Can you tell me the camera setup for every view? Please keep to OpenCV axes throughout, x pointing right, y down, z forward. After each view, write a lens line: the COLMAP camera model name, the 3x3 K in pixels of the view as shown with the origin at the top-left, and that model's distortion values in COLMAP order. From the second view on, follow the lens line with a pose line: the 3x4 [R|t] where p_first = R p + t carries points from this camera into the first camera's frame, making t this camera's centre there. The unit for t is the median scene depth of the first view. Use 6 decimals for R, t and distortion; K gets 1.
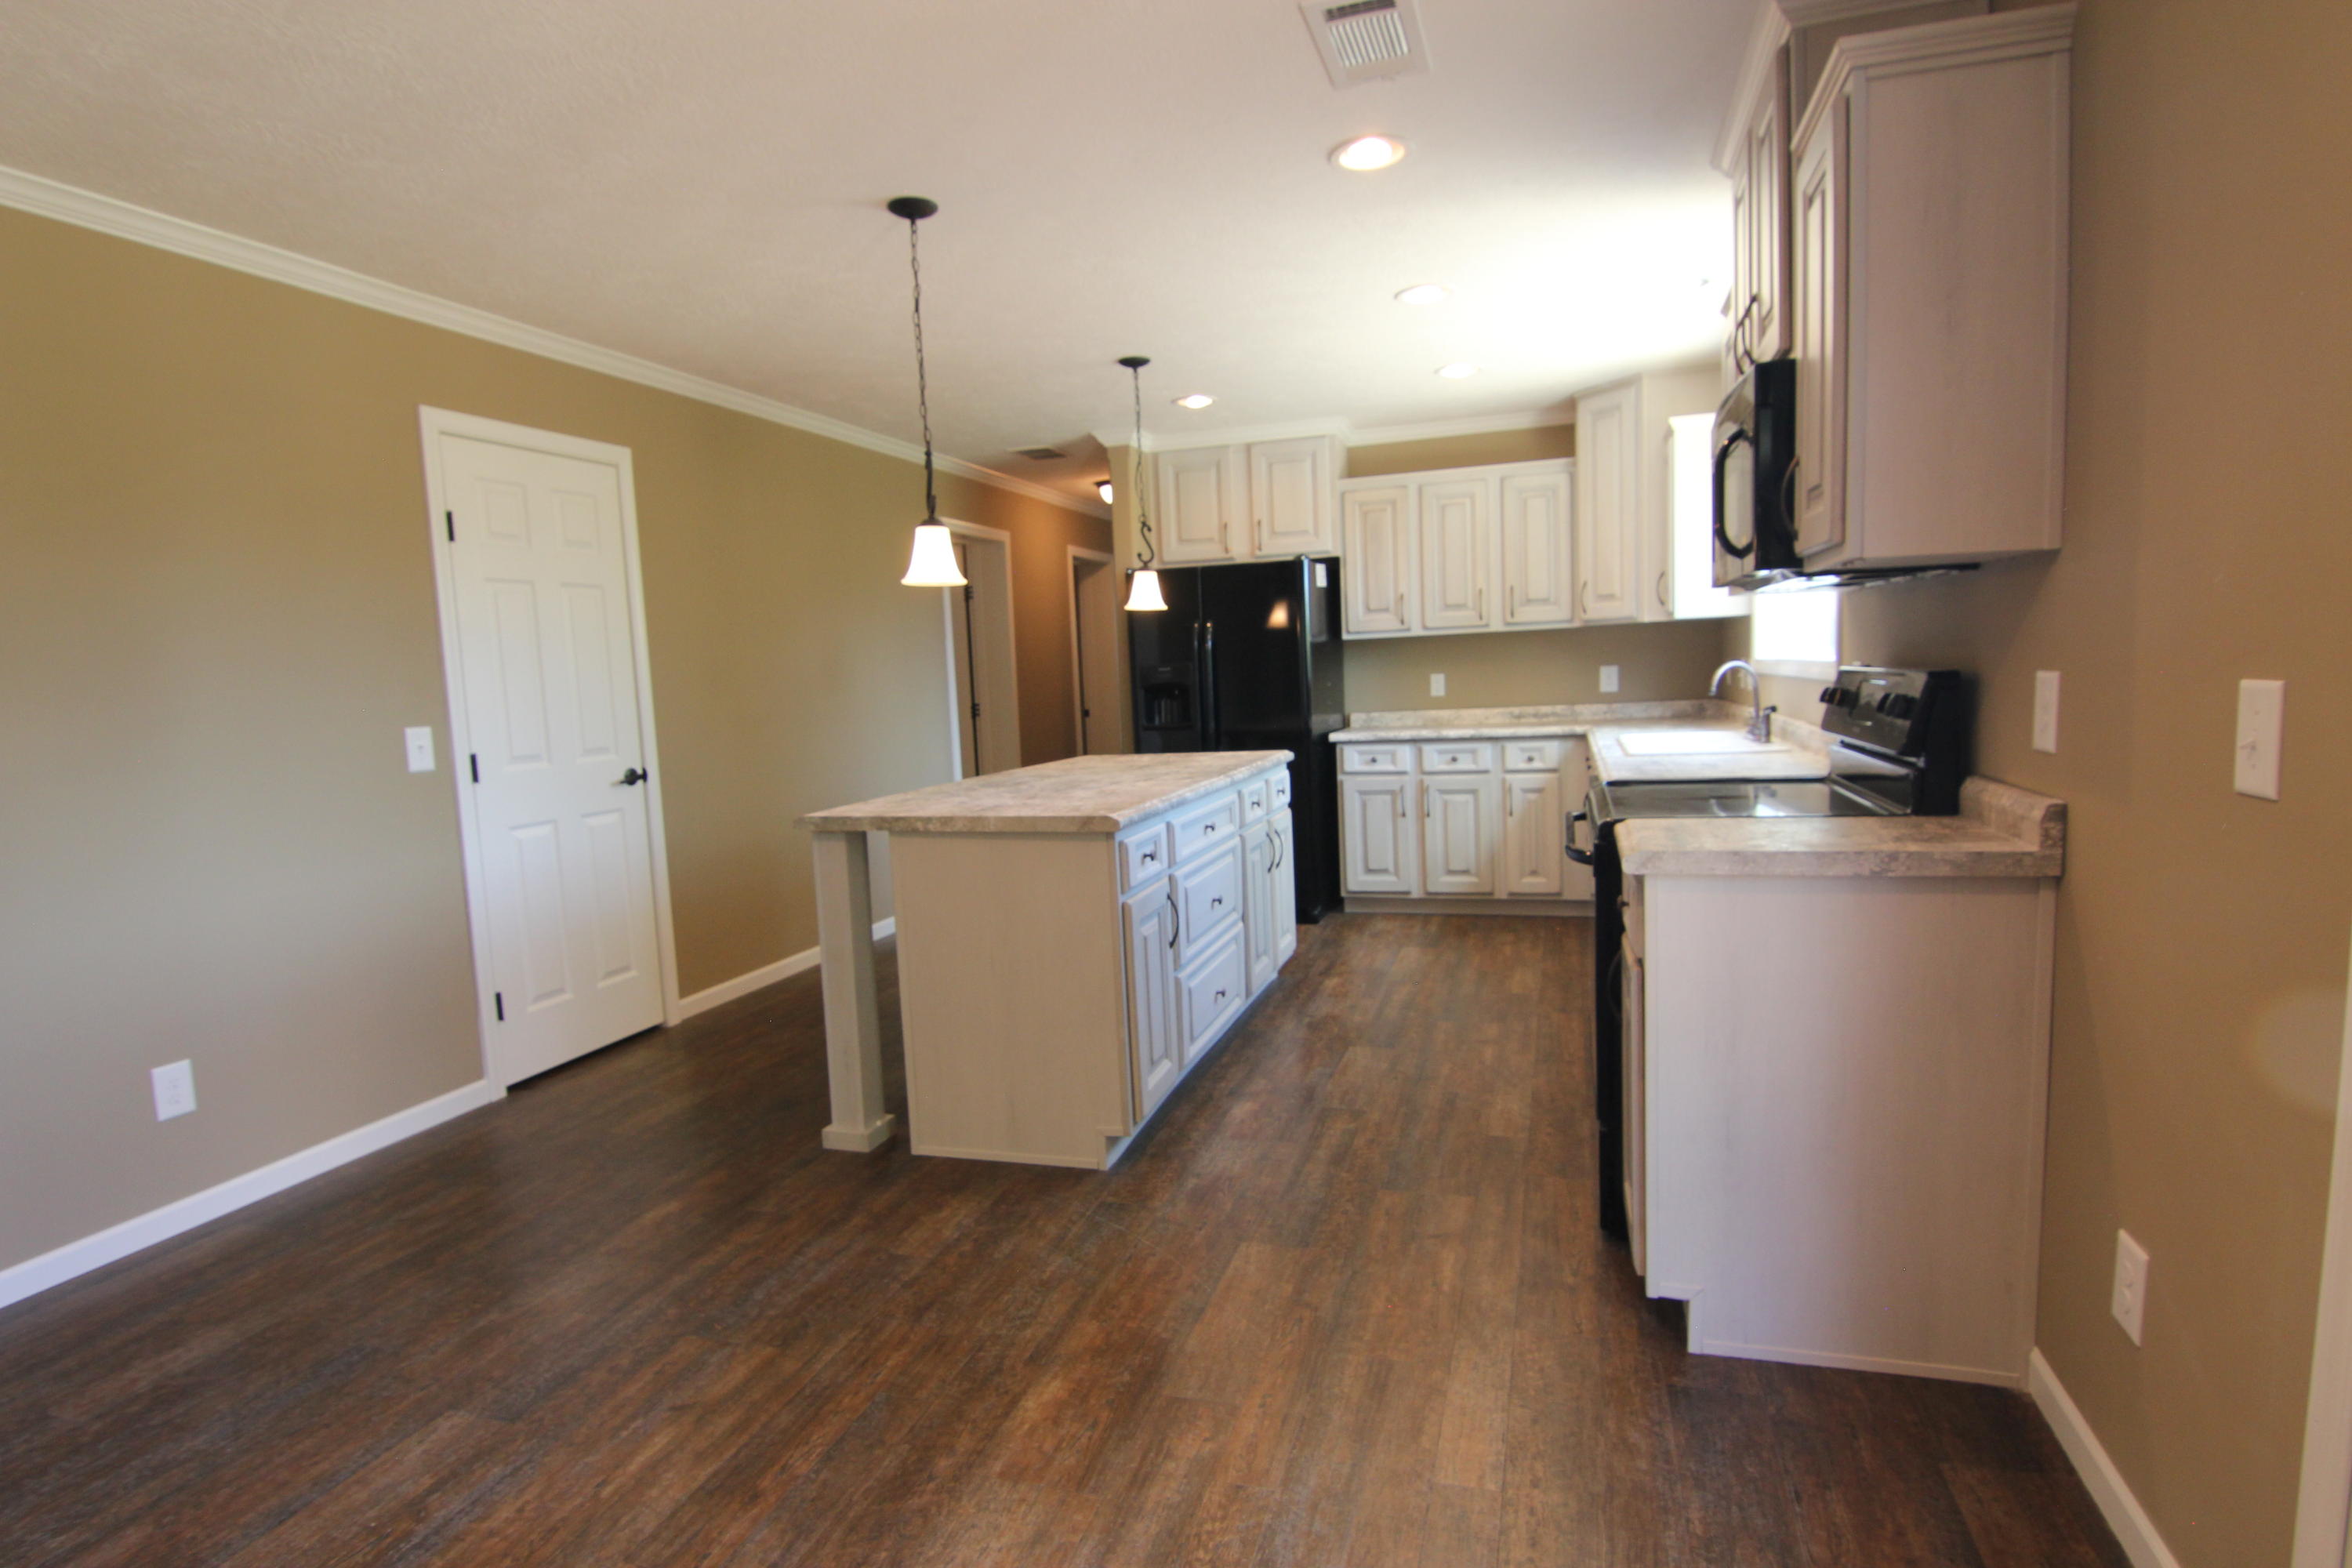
lens RADIAL K [[1188.6, 0, 1183.7], [0, 1188.6, 797.8], [0, 0, 1]] dist [-0.015271, -0.005438]
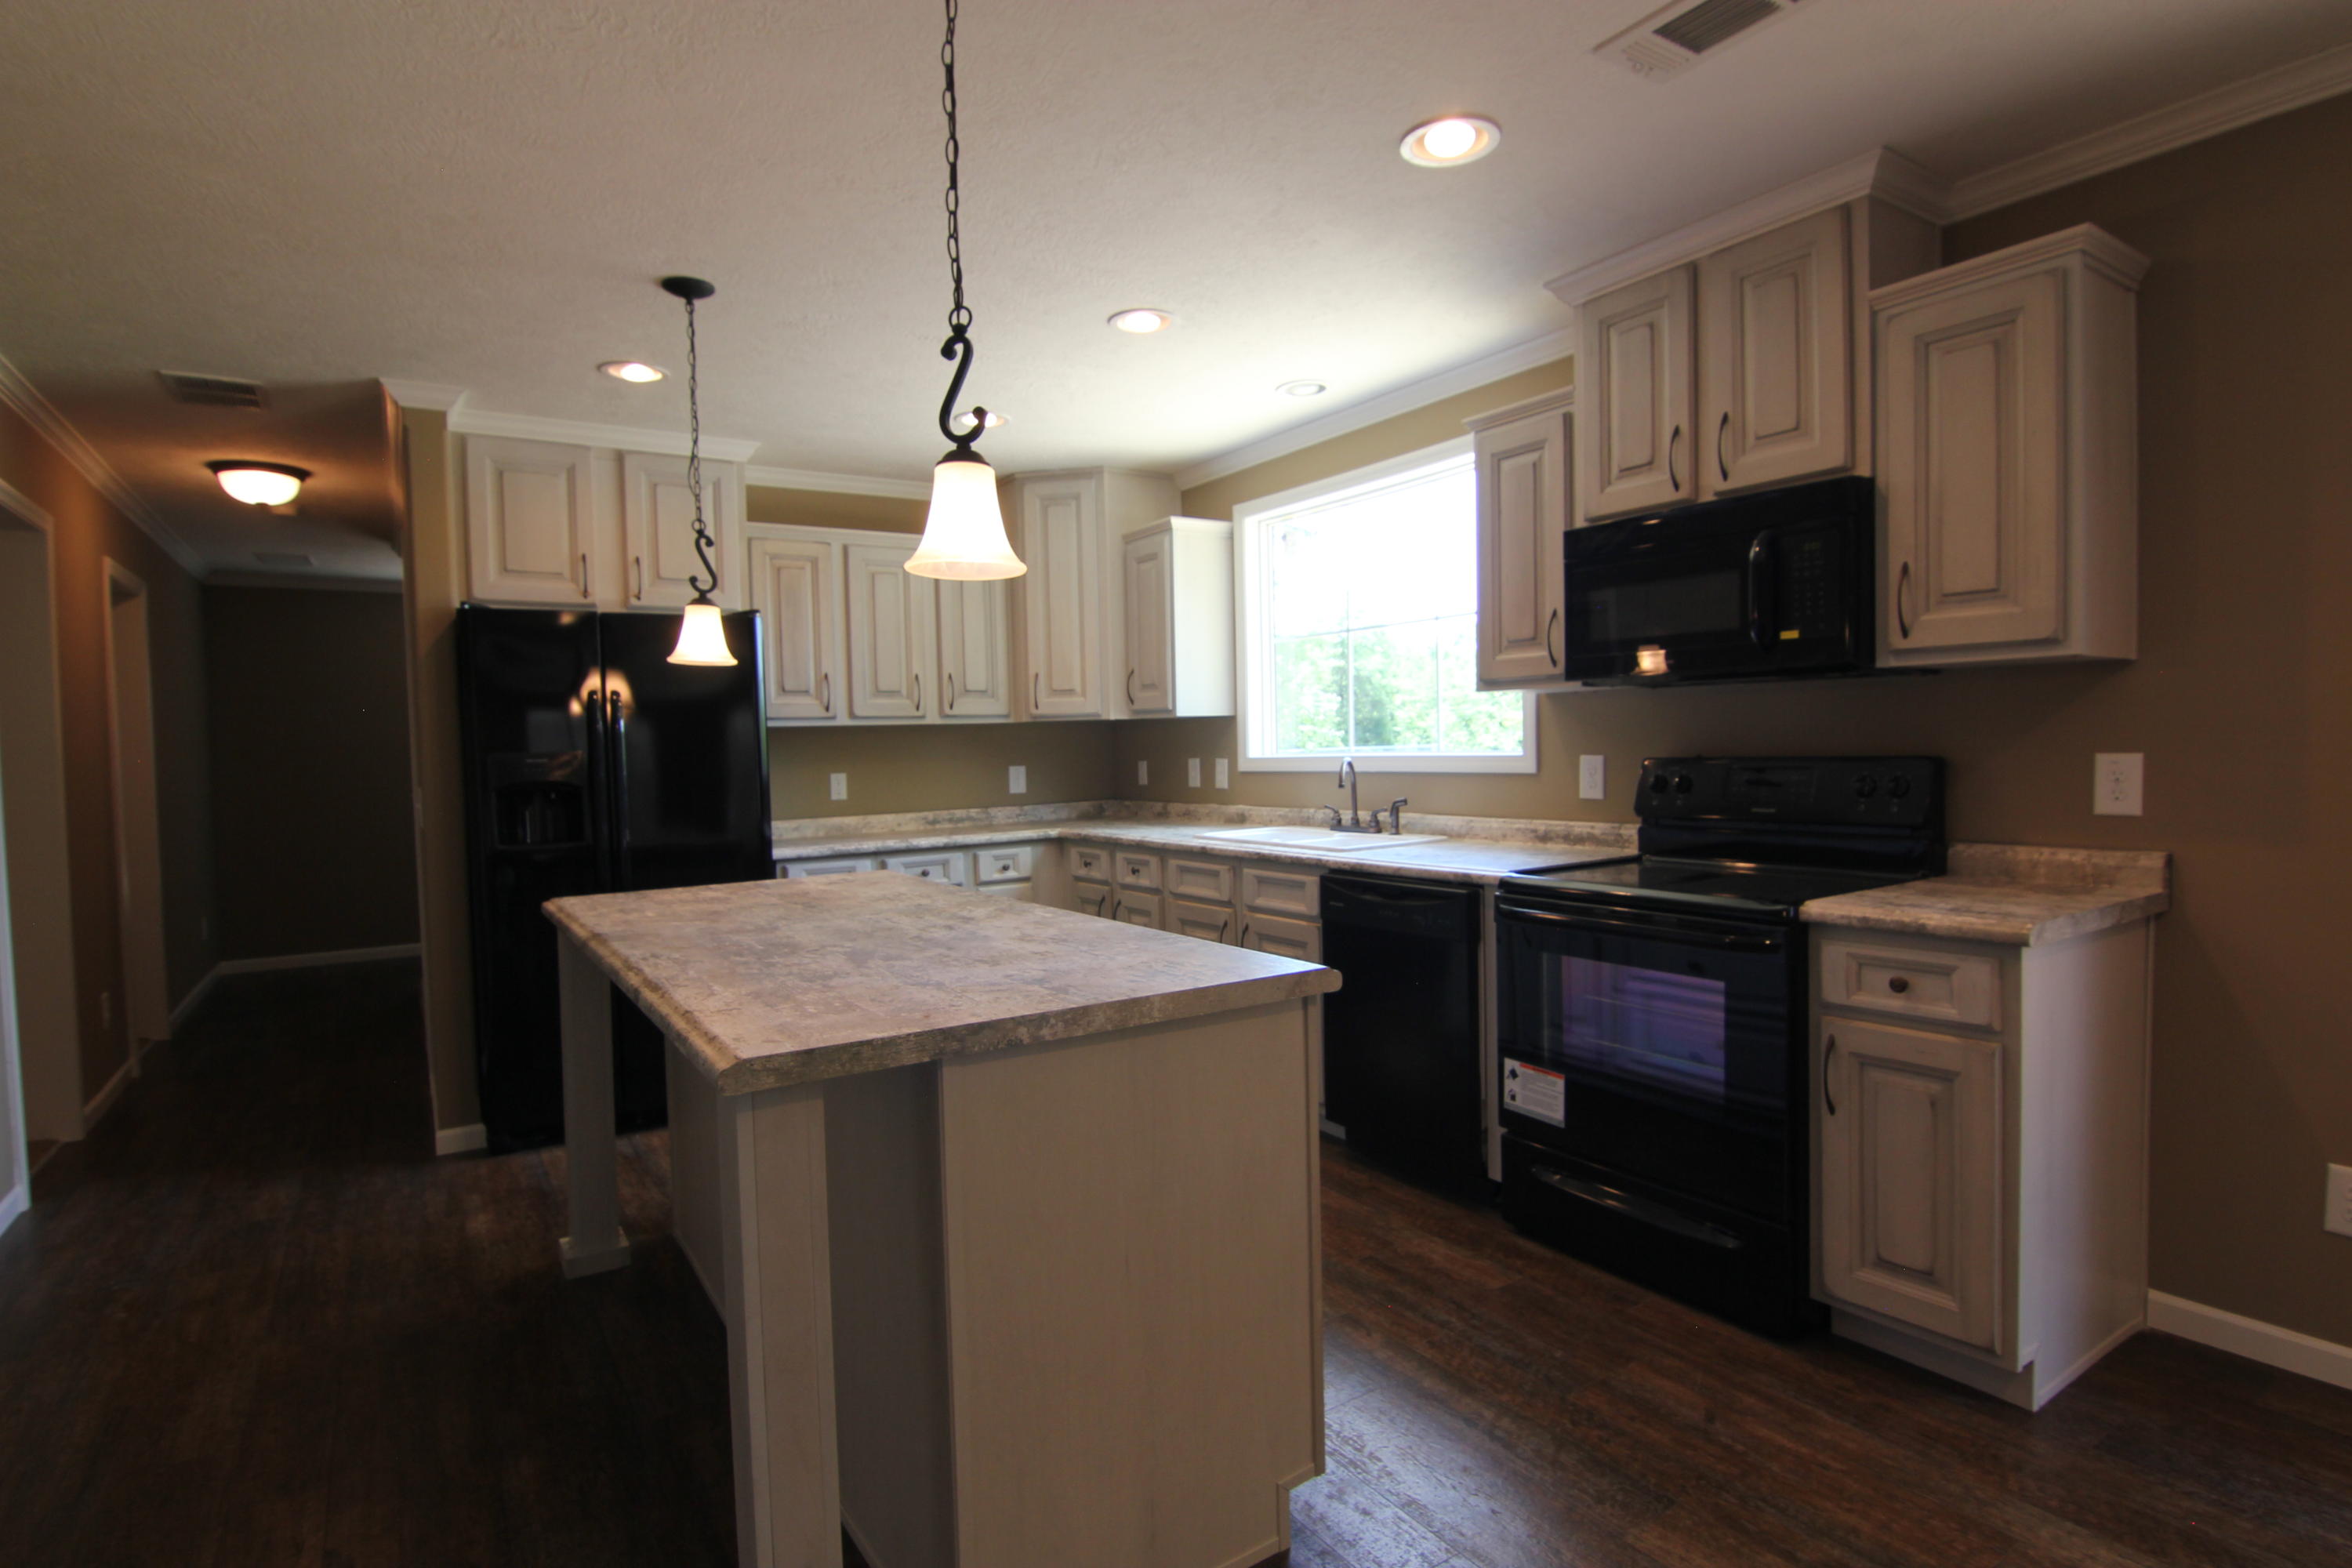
lens RADIAL K [[1188.6, 0, 1187.5], [0, 1188.6, 791.9], [0, 0, 1]] dist [-0.015271, -0.005438]
pose [[0.627965, -0.001906, 0.778239, -0.489084], [0.080313, 0.994817, -0.062368, -0.036048], [-0.774086, 0.101668, 0.624863, 0.525963]]
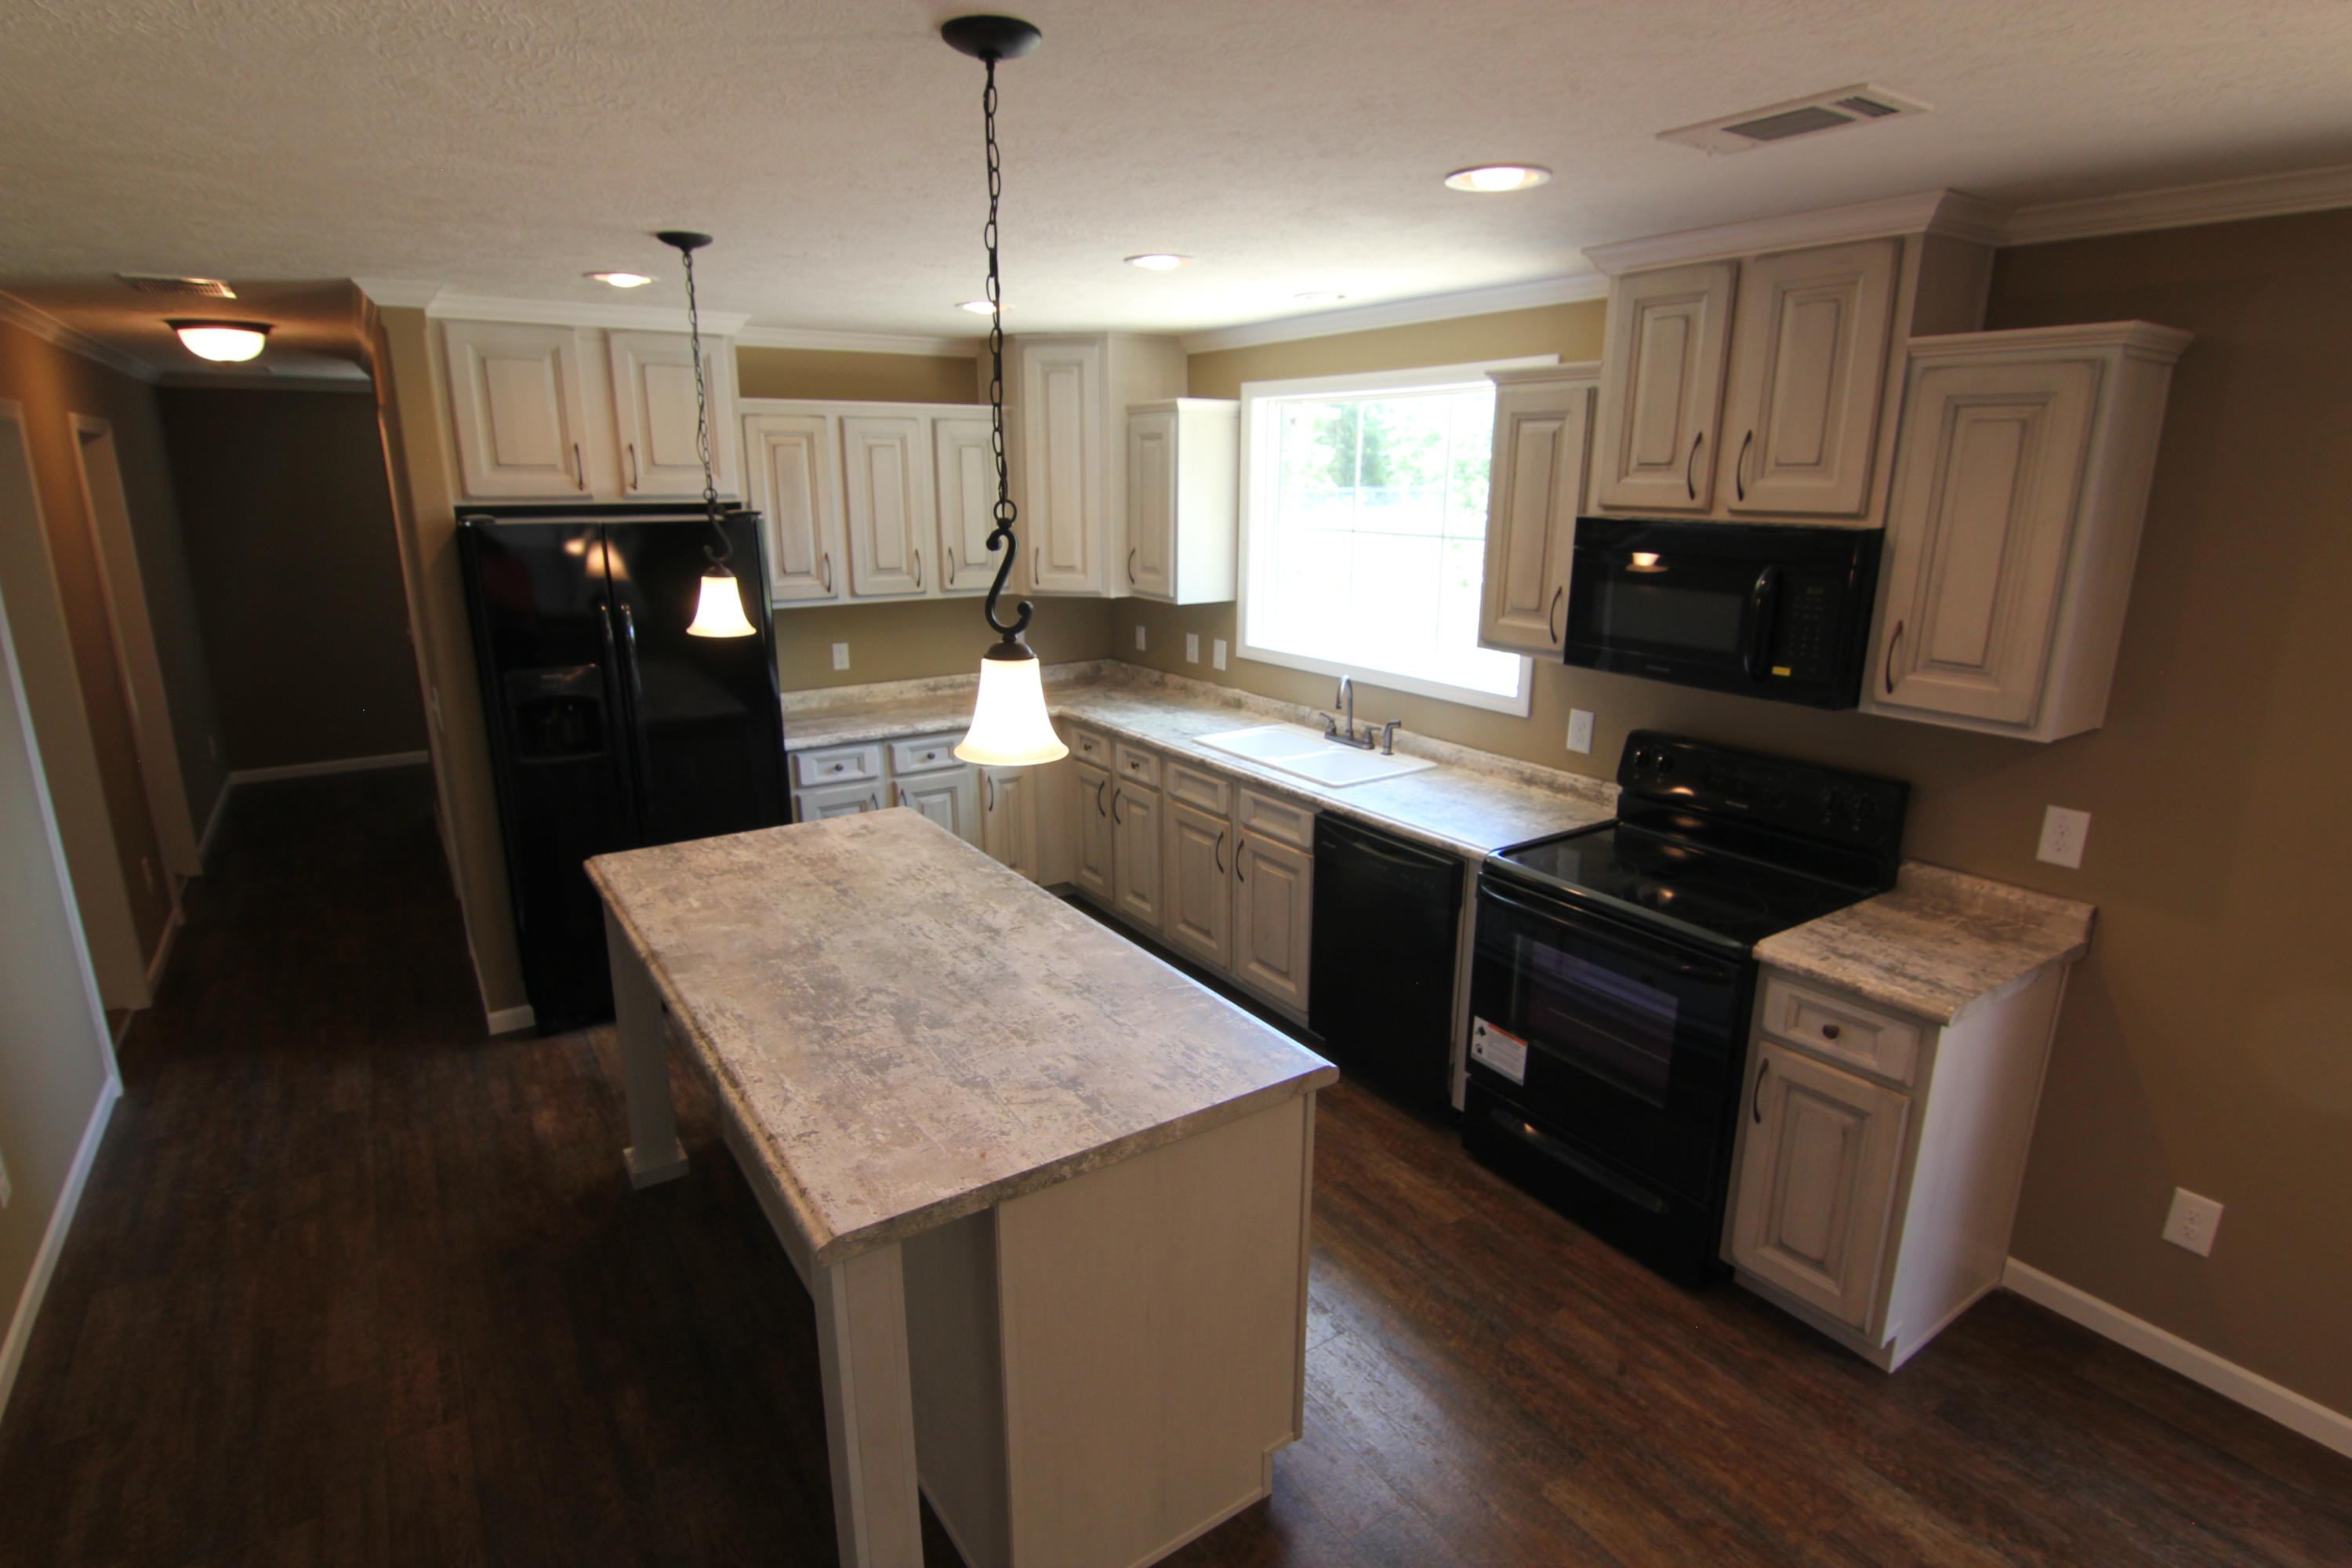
lens RADIAL K [[1188.6, 0, 1186.8], [0, 1188.6, 790.8], [0, 0, 1]] dist [-0.015271, -0.005438]
pose [[0.617756, -0.157822, 0.770370, -0.520500], [0.052540, 0.985748, 0.159814, -0.216820], [-0.784613, -0.058251, 0.617244, 0.510677]]
